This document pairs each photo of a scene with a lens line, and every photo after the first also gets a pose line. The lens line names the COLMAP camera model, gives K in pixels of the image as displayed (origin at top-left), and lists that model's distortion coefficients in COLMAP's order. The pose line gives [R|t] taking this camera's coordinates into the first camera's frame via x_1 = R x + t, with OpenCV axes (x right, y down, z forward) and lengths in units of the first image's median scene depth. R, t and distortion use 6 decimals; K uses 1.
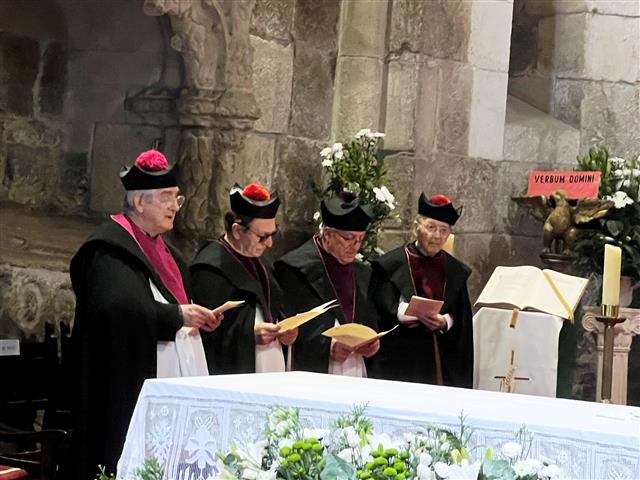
lens RADIAL K [[2175.5, 0, 319.8], [0, 2175.5, 240.9], [0, 0, 1]] dist [-0.100945, 0.000000]
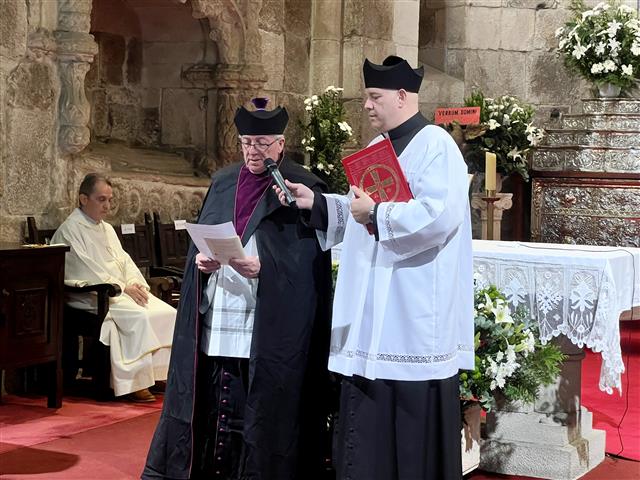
lens RADIAL K [[1485.1, 0, 320.3], [0, 1485.1, 237.5], [0, 0, 1]] dist [0.062938, 0.000000]
pose [[0.998566, -0.042793, 0.032168, -0.026931], [0.041263, 0.998052, 0.046799, 0.007893], [-0.034108, -0.045404, 0.998386, -0.085864]]
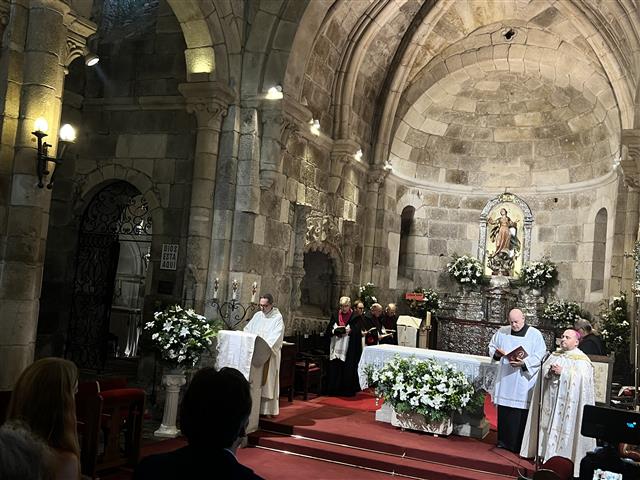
lens RADIAL K [[656.4, 0, 320.9], [0, 656.4, 237.7], [0, 0, 1]] dist [0.009319, 0.000000]
pose [[0.997358, 0.023028, 0.068901, -0.167879], [-0.017715, 0.996892, -0.076762, -0.039794], [-0.070455, 0.075338, 0.994666, -0.292089]]
